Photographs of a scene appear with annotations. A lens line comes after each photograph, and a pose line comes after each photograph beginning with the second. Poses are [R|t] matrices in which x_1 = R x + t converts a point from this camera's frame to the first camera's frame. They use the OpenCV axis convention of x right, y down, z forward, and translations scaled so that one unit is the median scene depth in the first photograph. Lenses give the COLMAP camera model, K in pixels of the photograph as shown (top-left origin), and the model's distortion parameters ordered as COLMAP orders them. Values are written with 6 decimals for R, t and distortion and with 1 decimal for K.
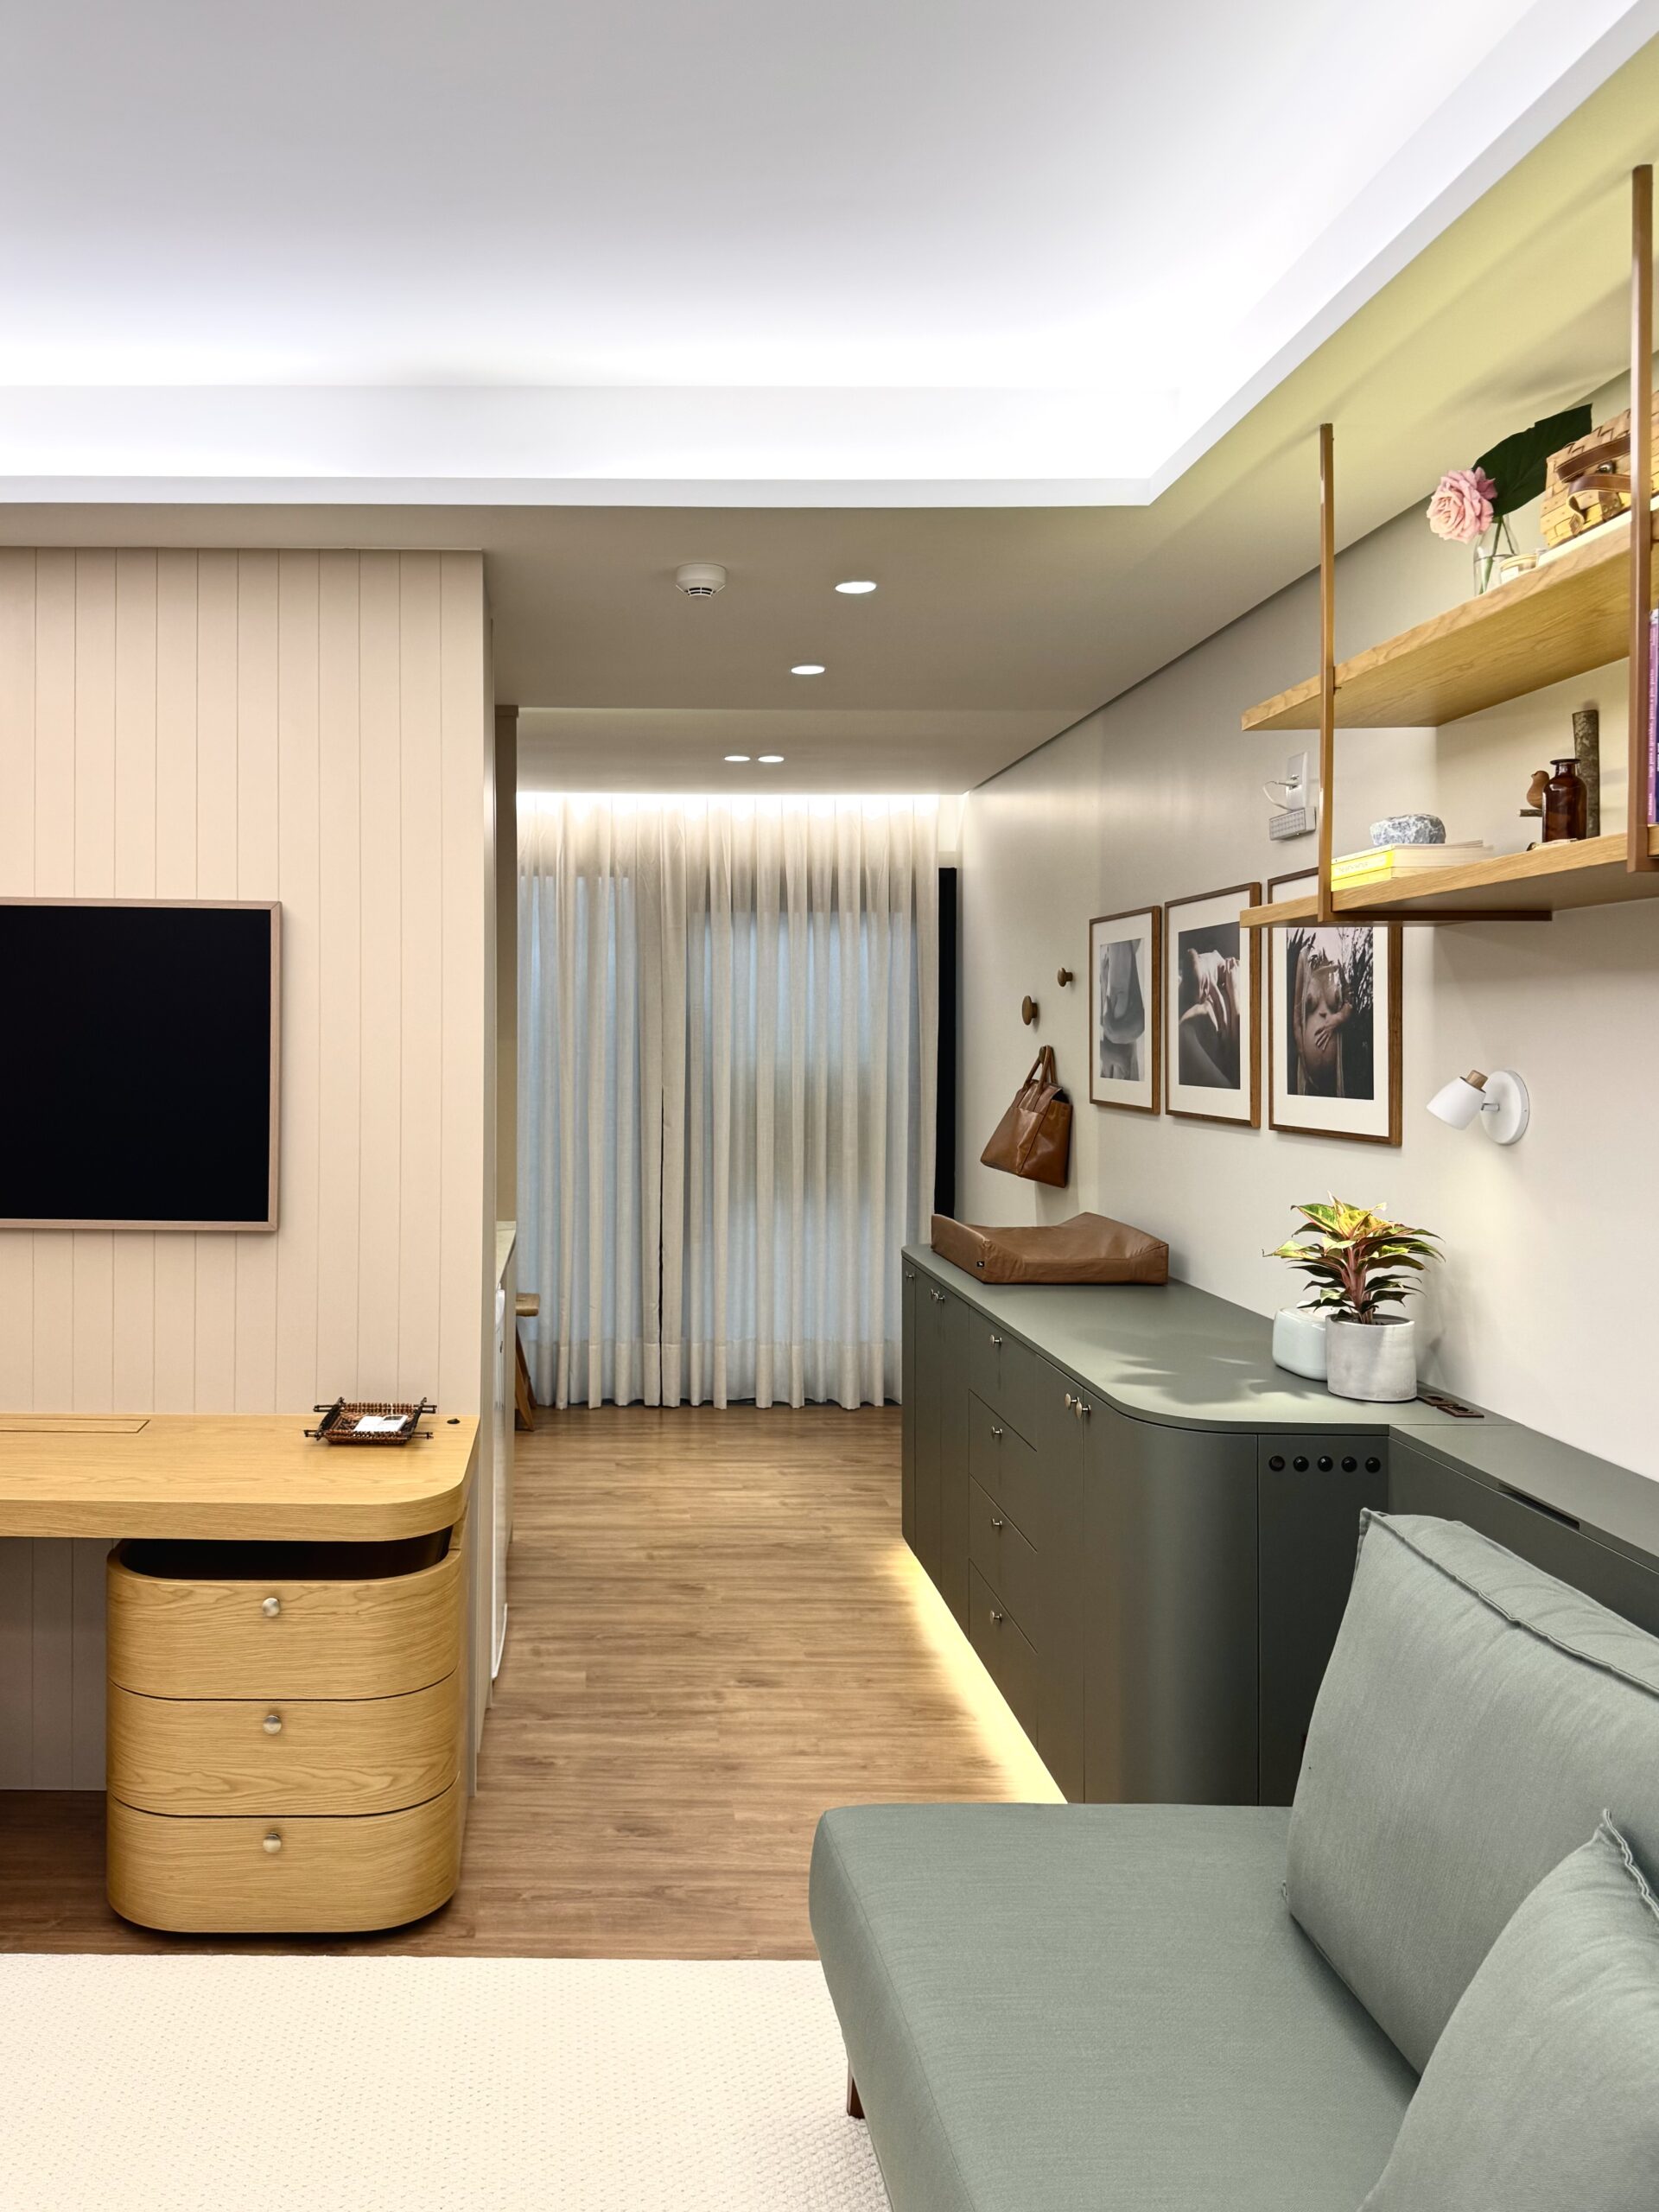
lens RADIAL K [[1705.3, 0, 746.7], [0, 1705.3, 1052.8], [0, 0, 1]] dist [0.141940, -0.277307]
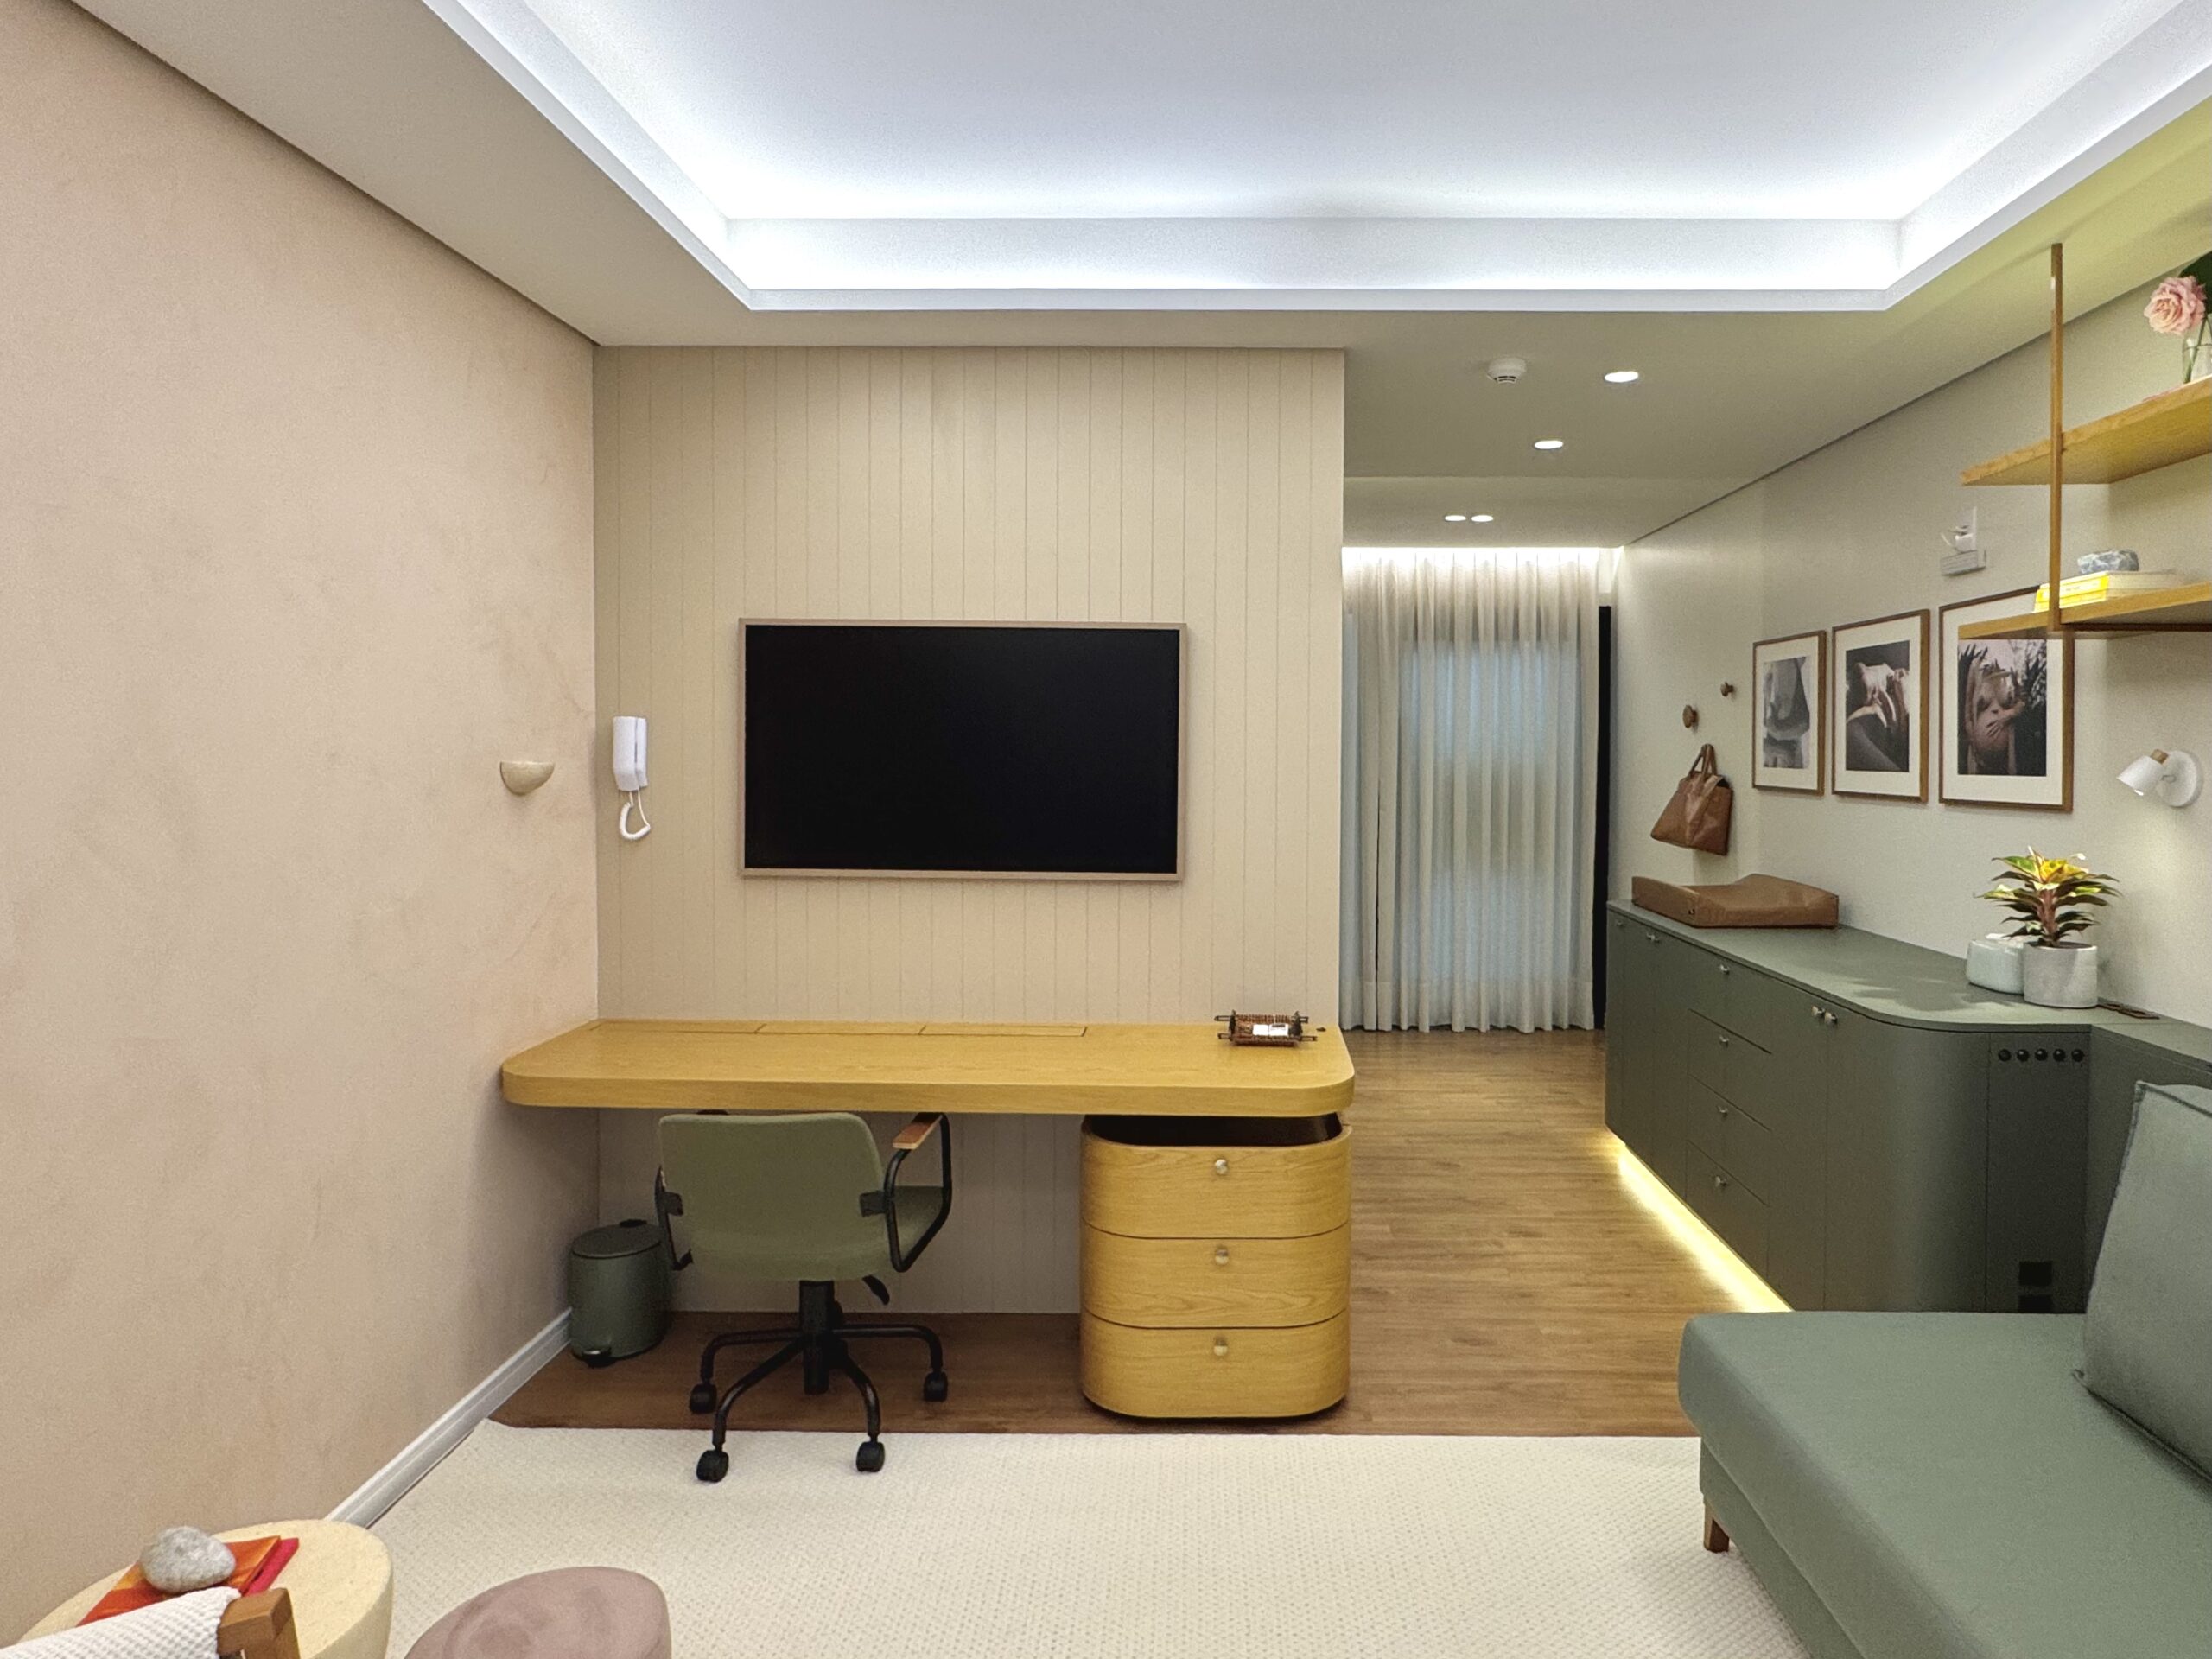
lens RADIAL K [[1345.1, 0, 1289.4], [0, 1345.1, 793.7], [0, 0, 1]] dist [-0.001491, -0.022272]
pose [[0.999995, -0.001056, -0.002819, -0.188969], [0.001105, 0.999848, 0.017411, 0.021412], [0.002800, -0.017414, 0.999844, 0.005042]]
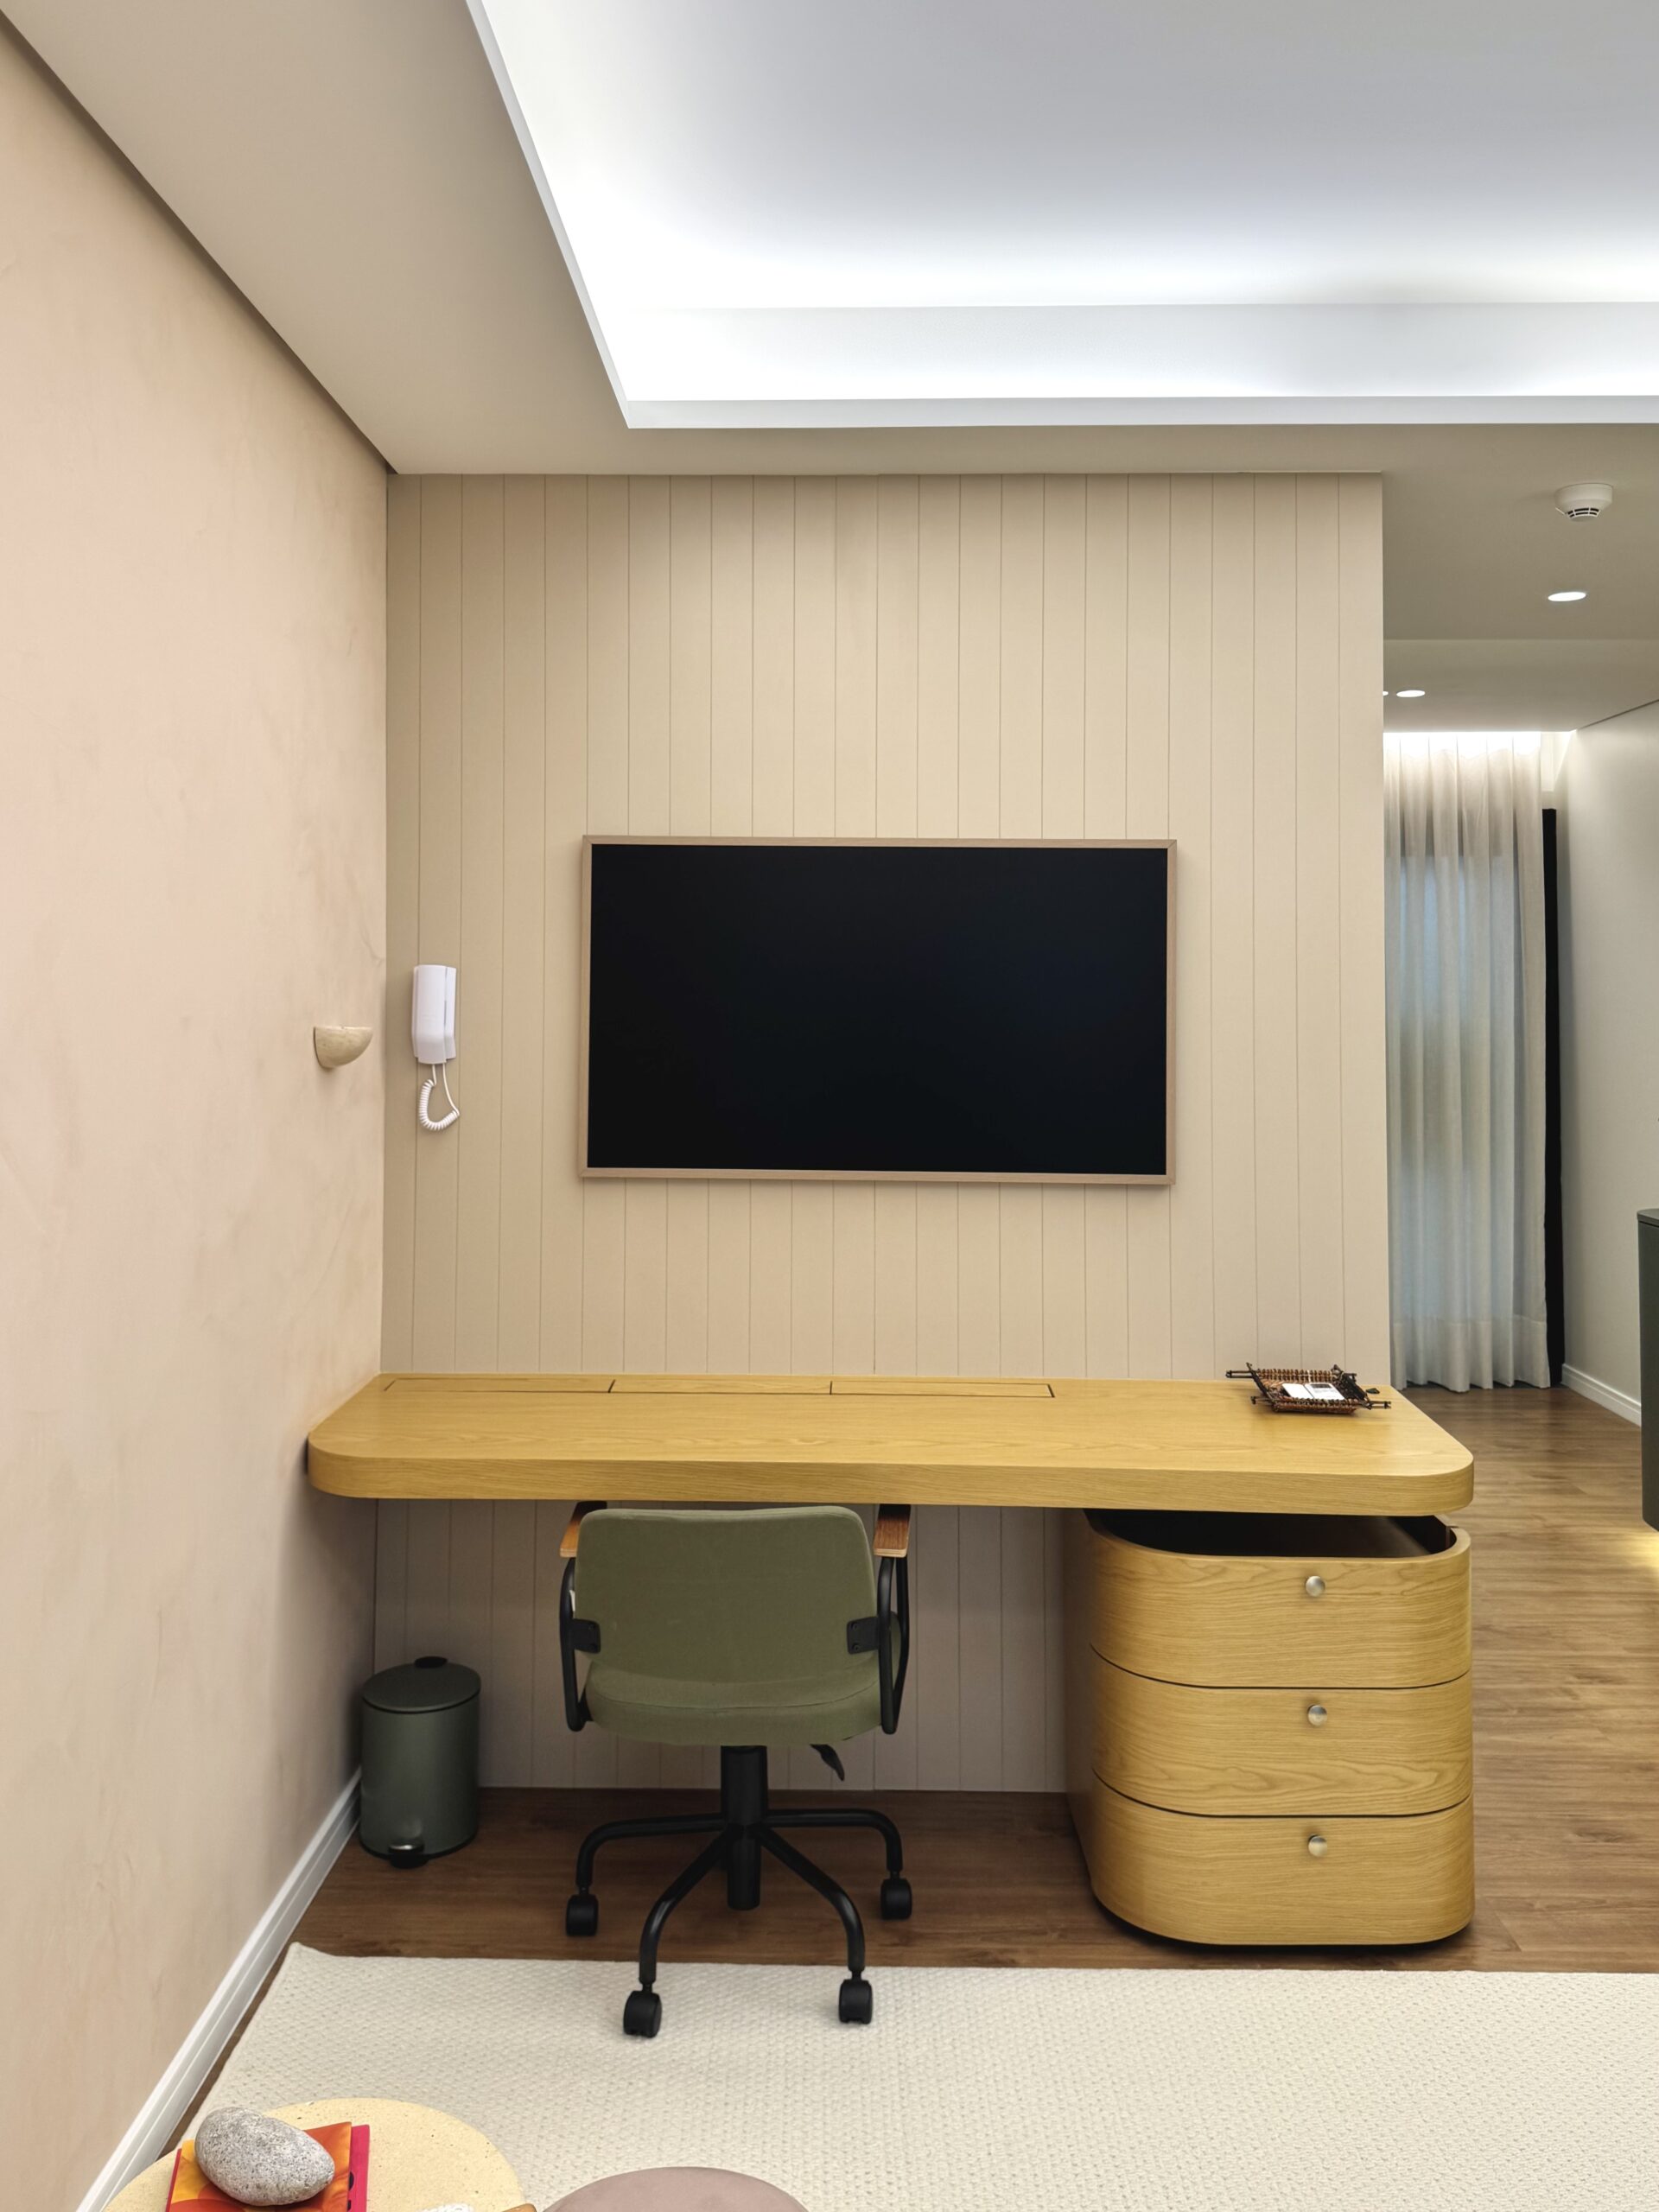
lens RADIAL K [[1783.9, 0, 796.3], [0, 1783.9, 942.9], [0, 0, 1]] dist [0.032567, -0.057332]
pose [[0.999616, -0.005166, -0.027226, -0.449618], [0.003852, 0.998837, -0.048069, 0.017612], [0.027442, 0.047945, 0.998473, 0.014585]]
